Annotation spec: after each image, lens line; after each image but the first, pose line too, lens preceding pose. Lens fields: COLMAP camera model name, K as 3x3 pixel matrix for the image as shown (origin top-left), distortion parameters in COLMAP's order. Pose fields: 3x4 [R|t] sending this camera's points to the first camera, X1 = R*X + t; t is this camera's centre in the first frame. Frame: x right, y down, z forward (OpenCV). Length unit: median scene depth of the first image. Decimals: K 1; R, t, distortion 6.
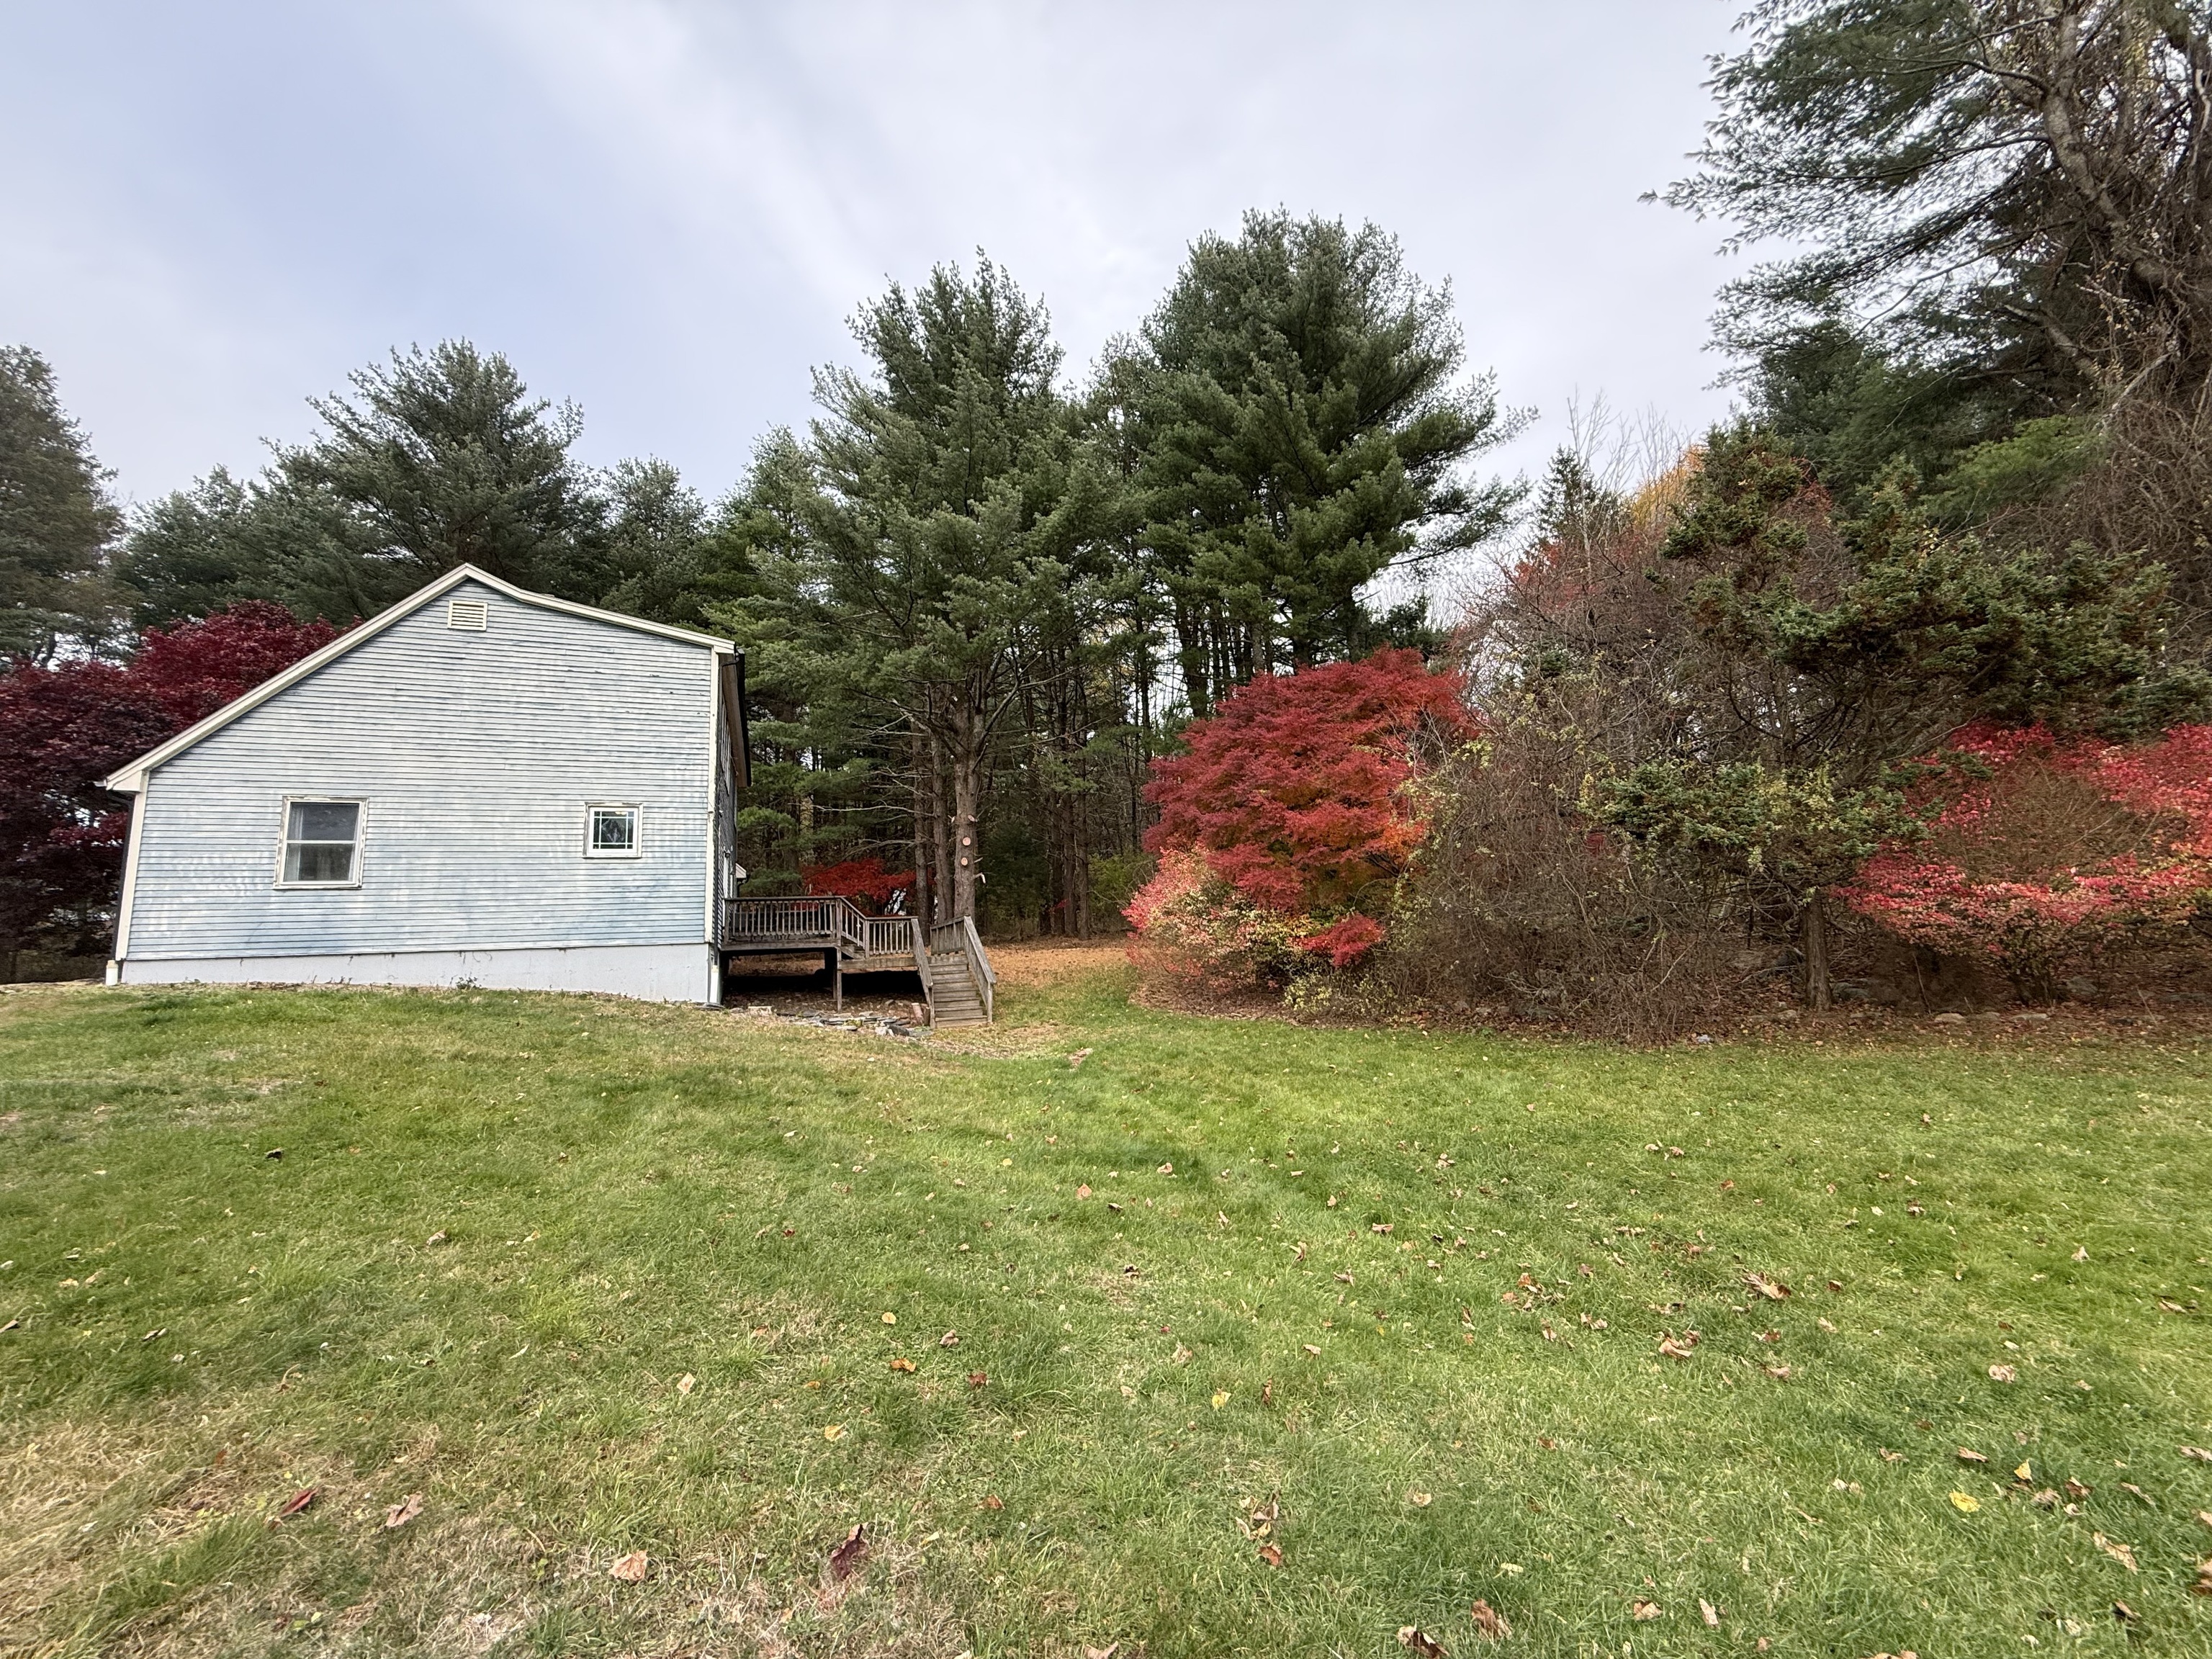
lens RADIAL K [[874.8, 0, 1106.0], [0, 874.8, 829.5], [0, 0, 1]] dist [-0.011189, 0.000264]
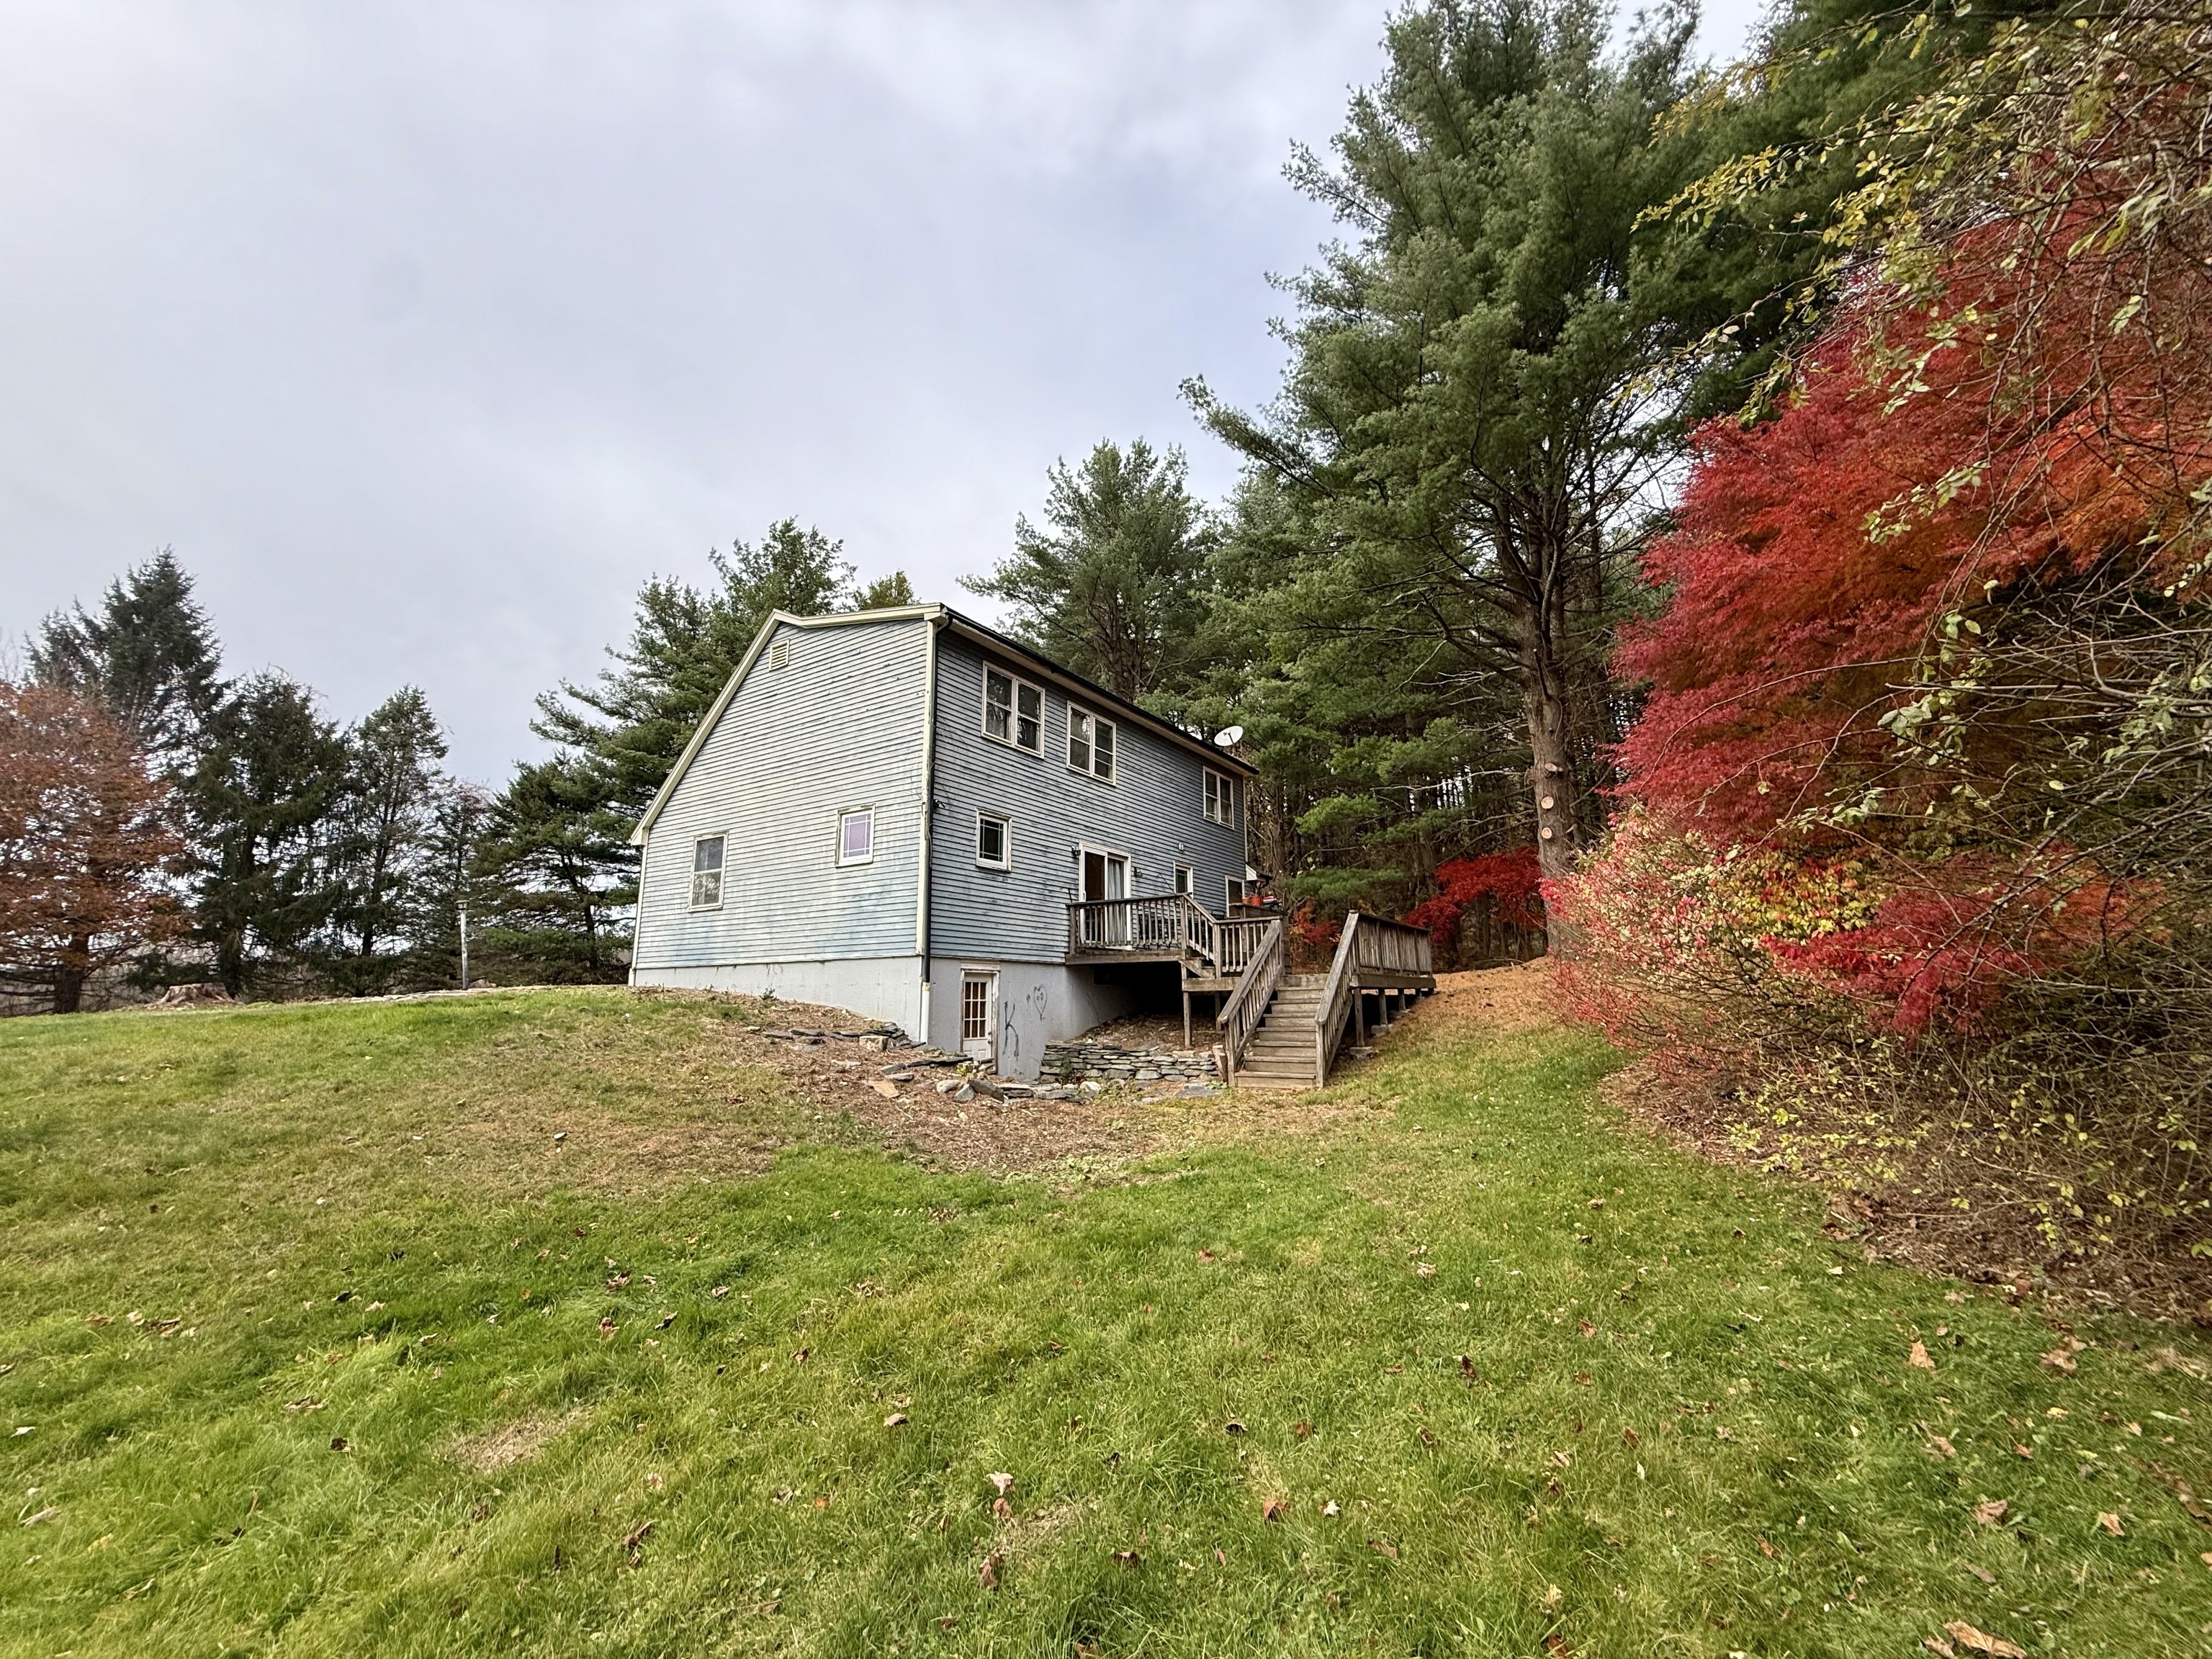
lens RADIAL K [[874.2, 0, 1093.9], [0, 874.2, 826.1], [0, 0, 1]] dist [0.000011, 0.000065]
pose [[0.581846, -0.118295, -0.804650, 0.268749], [0.104391, 0.992044, -0.070360, 0.064680], [0.806572, -0.043059, 0.589566, 0.500057]]
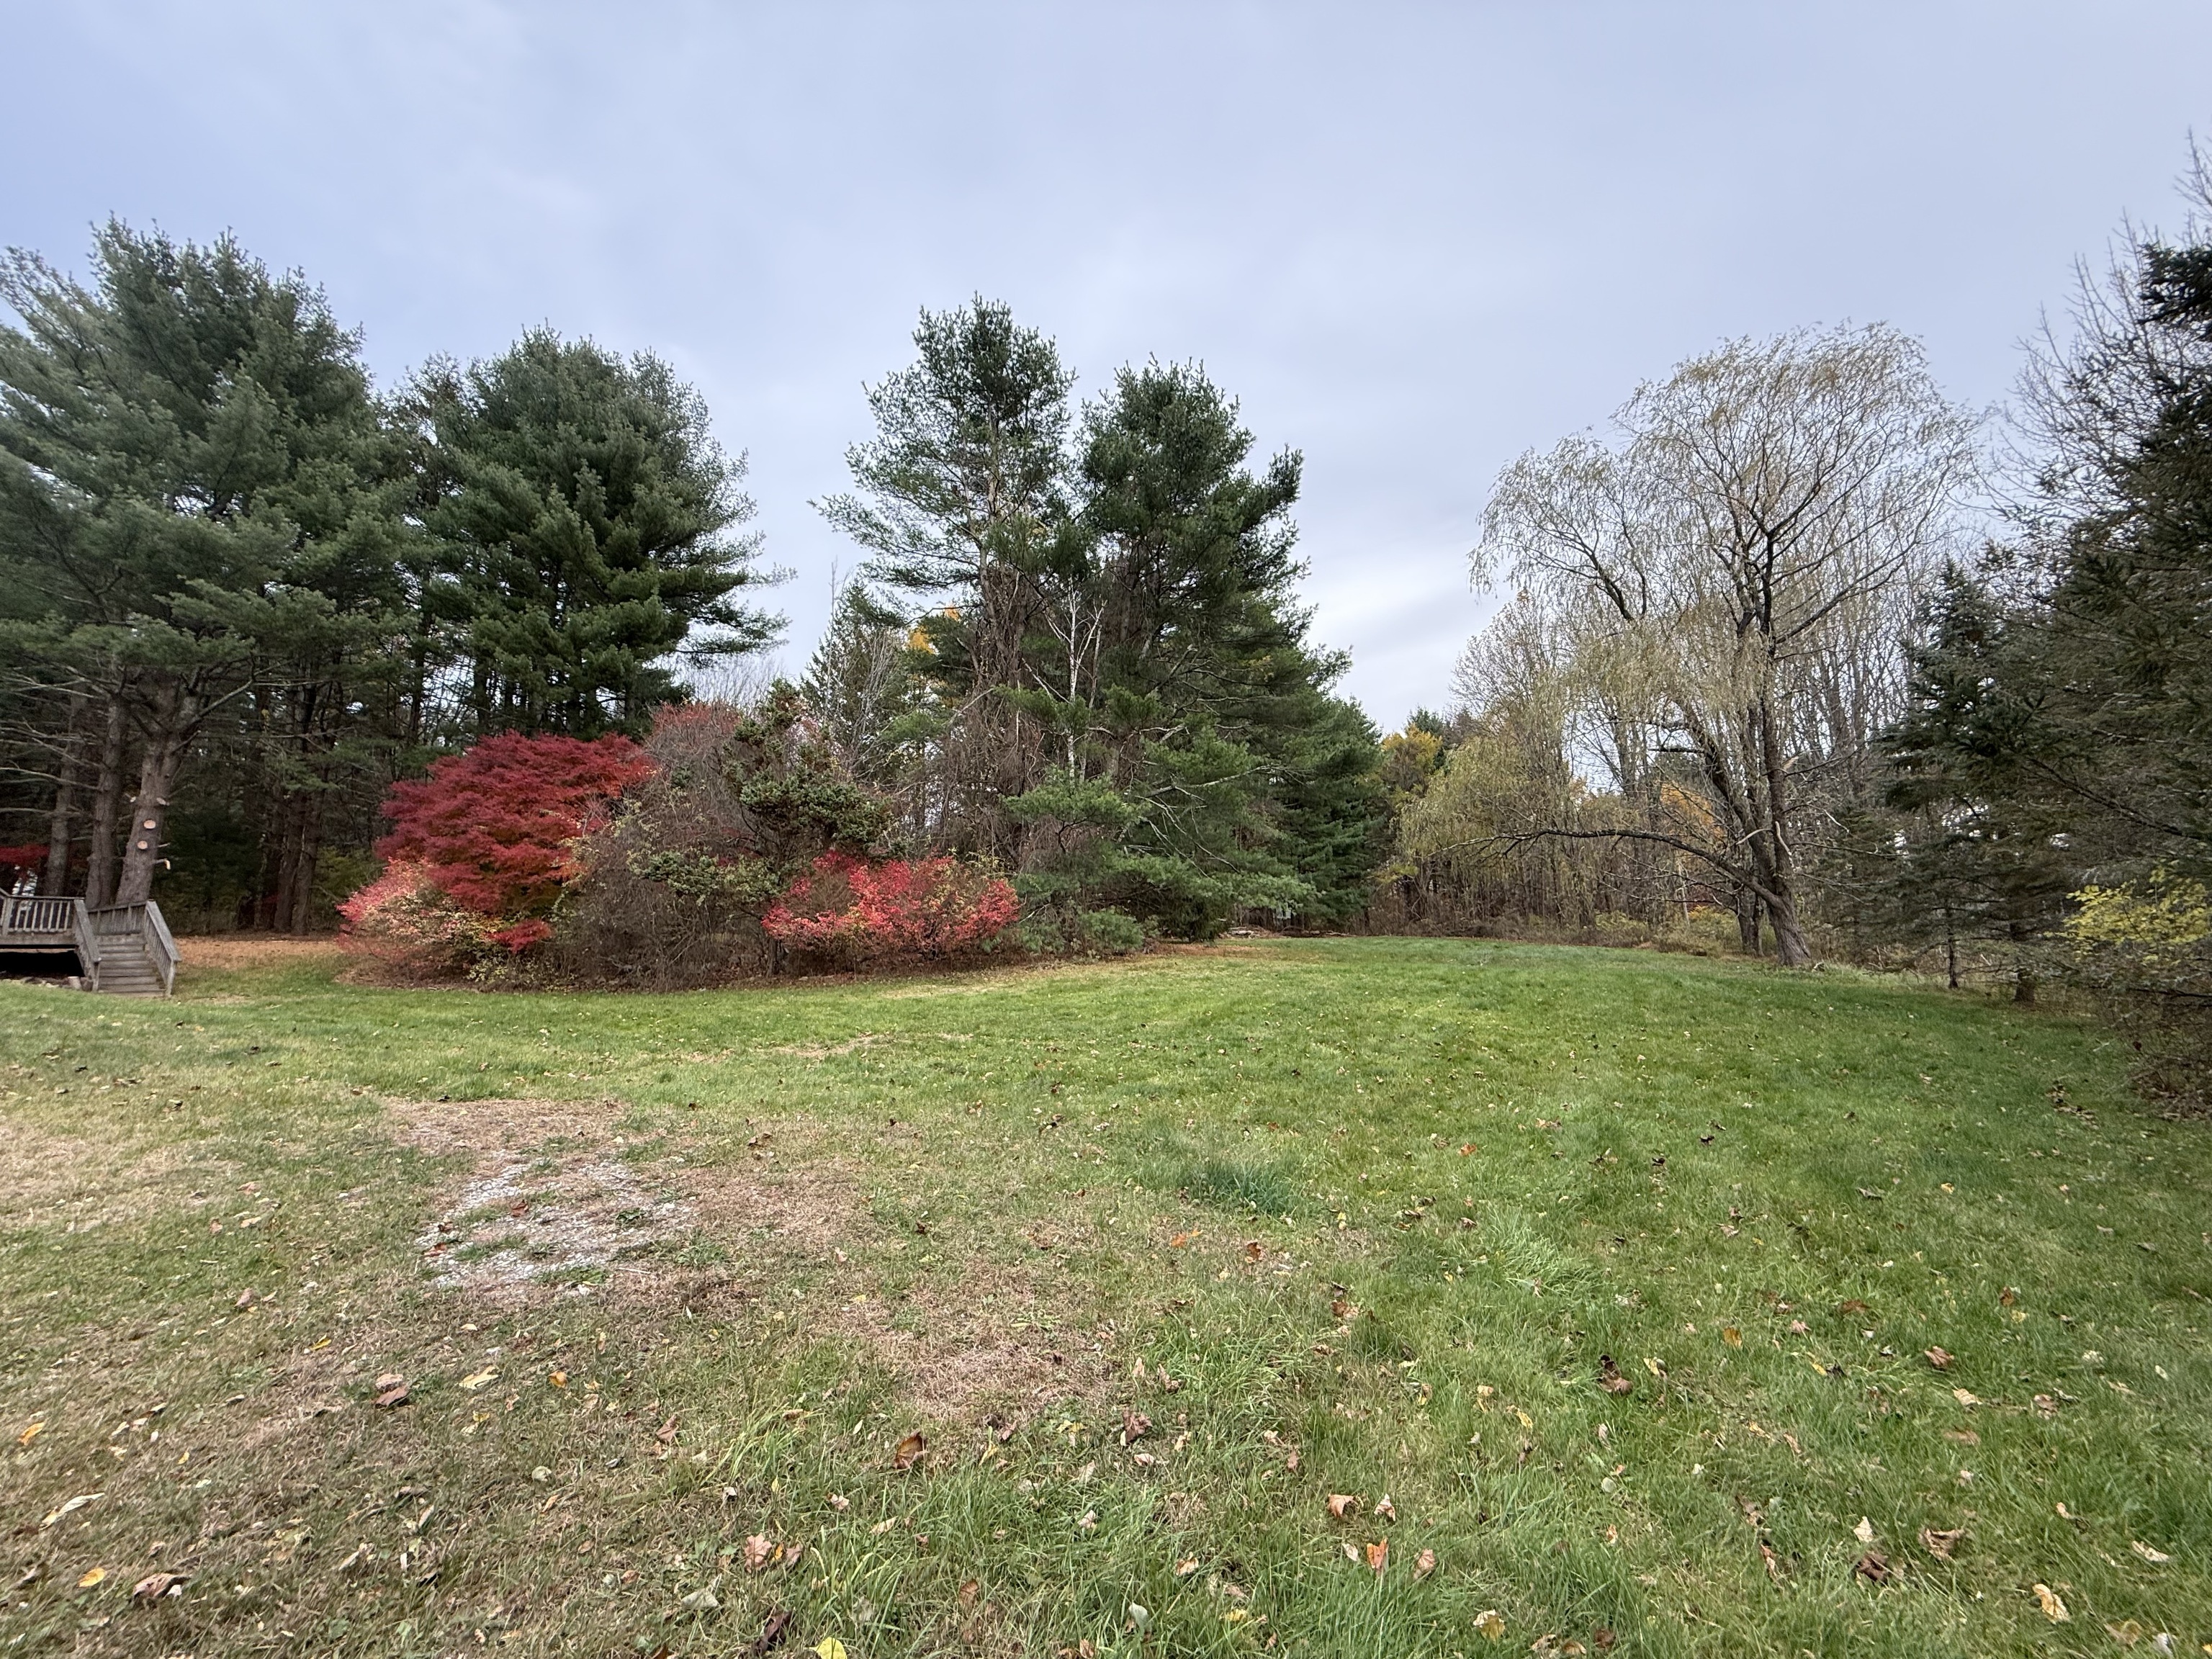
lens RADIAL K [[874.8, 0, 1106.0], [0, 874.8, 829.5], [0, 0, 1]] dist [-0.011189, 0.000264]
pose [[0.753352, 0.129852, 0.644670, 0.032087], [-0.110491, 0.991369, -0.070567, -0.045943], [-0.648269, -0.018068, 0.761197, -0.612525]]
